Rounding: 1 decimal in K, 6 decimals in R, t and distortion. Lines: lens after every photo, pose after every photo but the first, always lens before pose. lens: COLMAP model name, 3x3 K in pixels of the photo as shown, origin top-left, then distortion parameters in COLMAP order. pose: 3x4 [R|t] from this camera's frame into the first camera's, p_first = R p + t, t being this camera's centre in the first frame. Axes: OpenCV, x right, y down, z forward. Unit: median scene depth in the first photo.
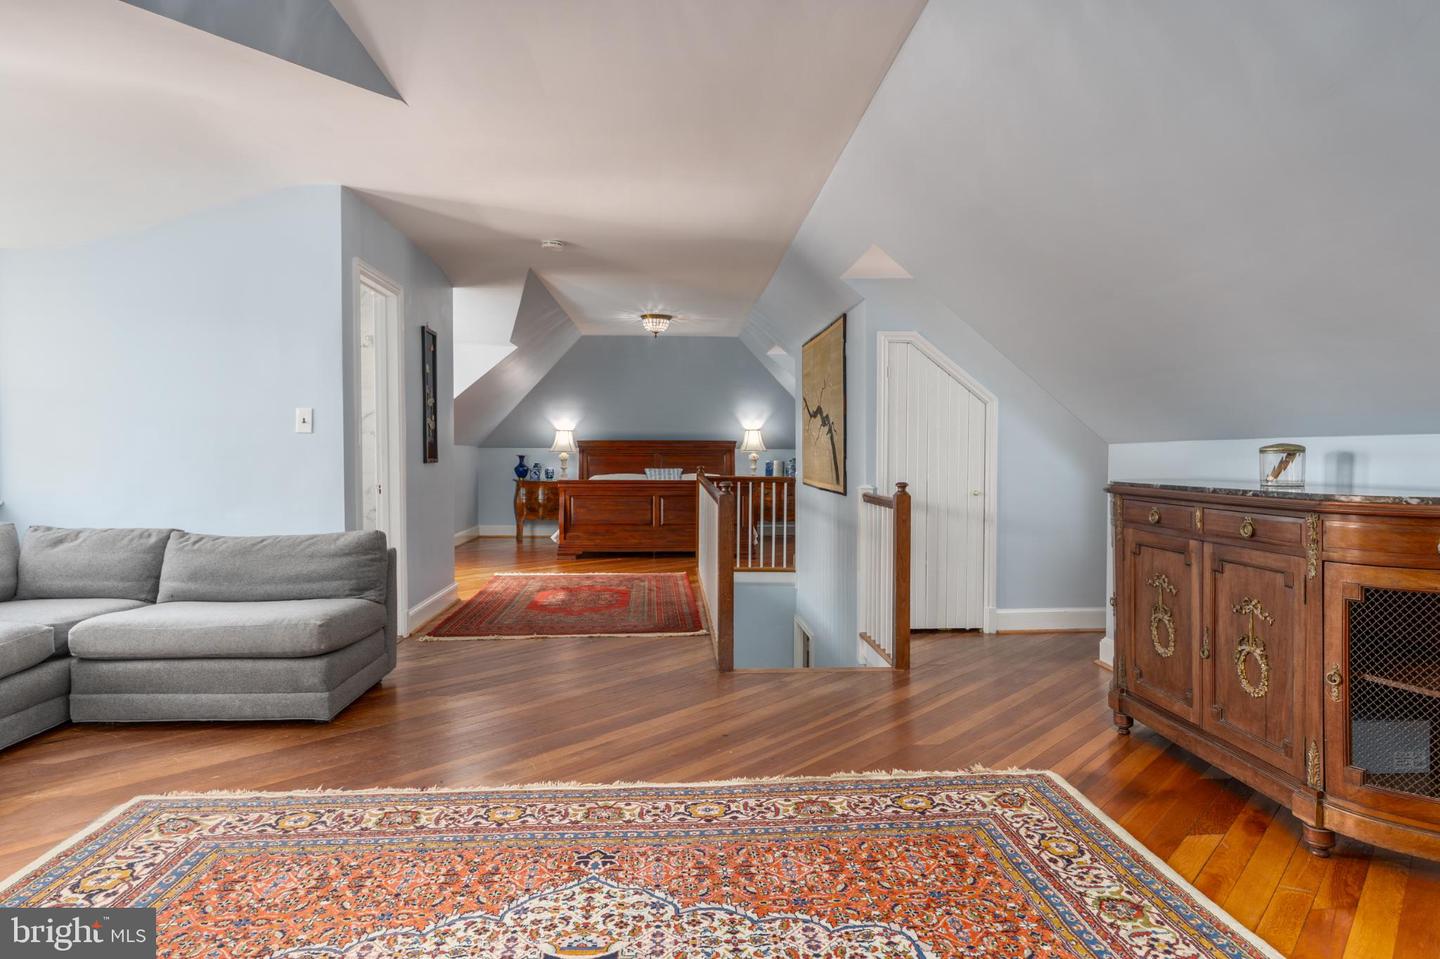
lens RADIAL K [[861.6, 0, 720.0], [0, 861.6, 479.5], [0, 0, 1]] dist [-0.000832, -0.000674]
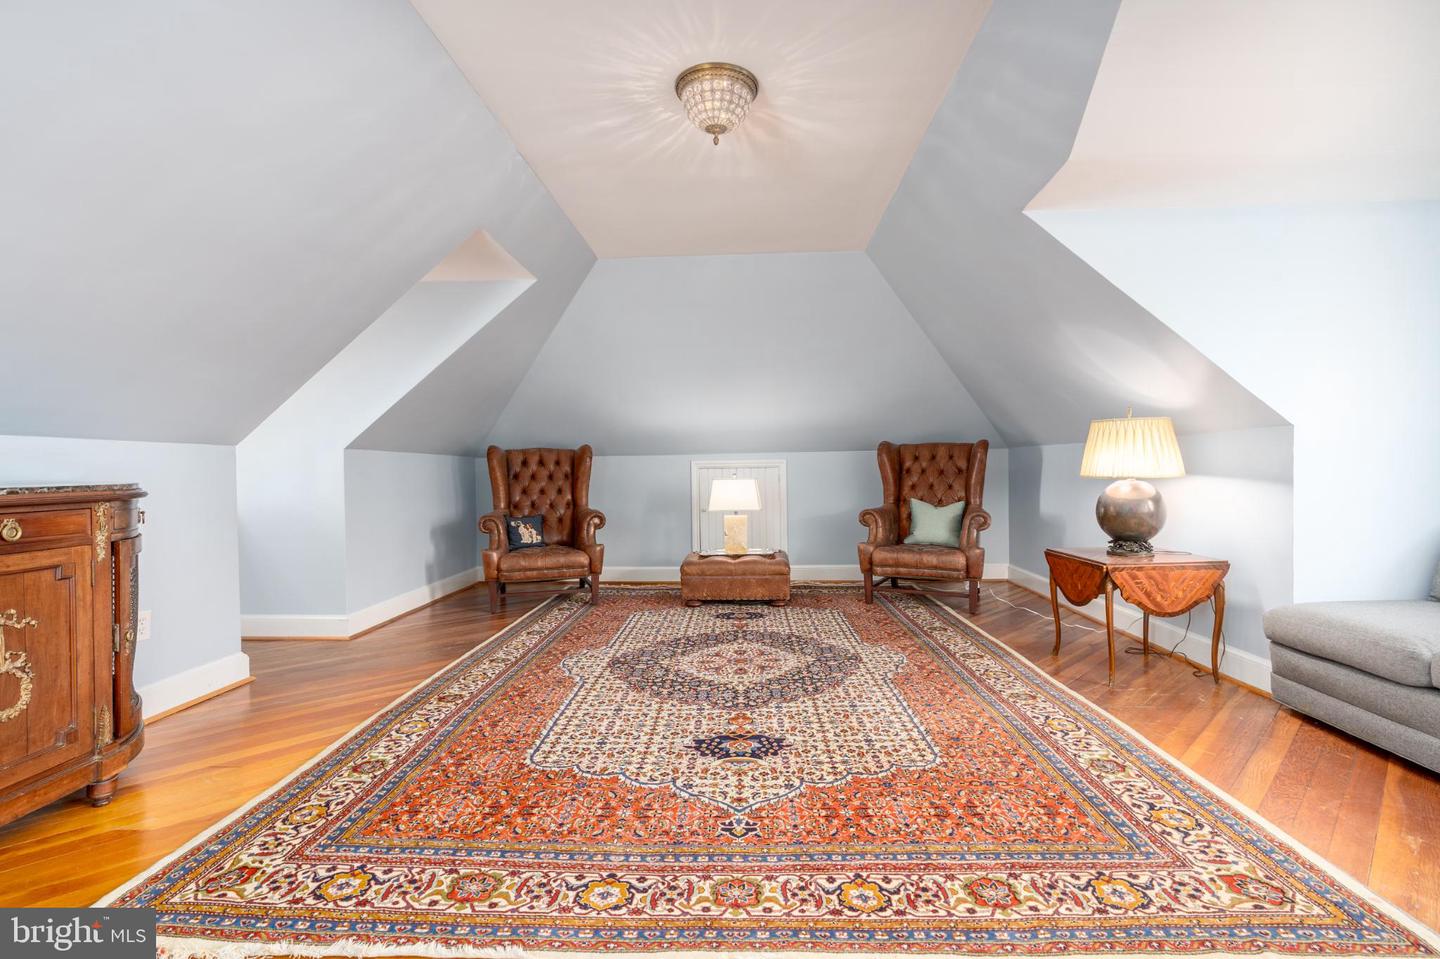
lens RADIAL K [[649.5, 0, 720.0], [0, 649.5, 479.5], [0, 0, 1]] dist [-0.002840, 0.000115]
pose [[-0.994424, 0.007021, 0.105226, -0.207137], [0.012488, 0.998600, 0.051394, -0.024184], [-0.104718, 0.052422, -0.993119, 1.767247]]
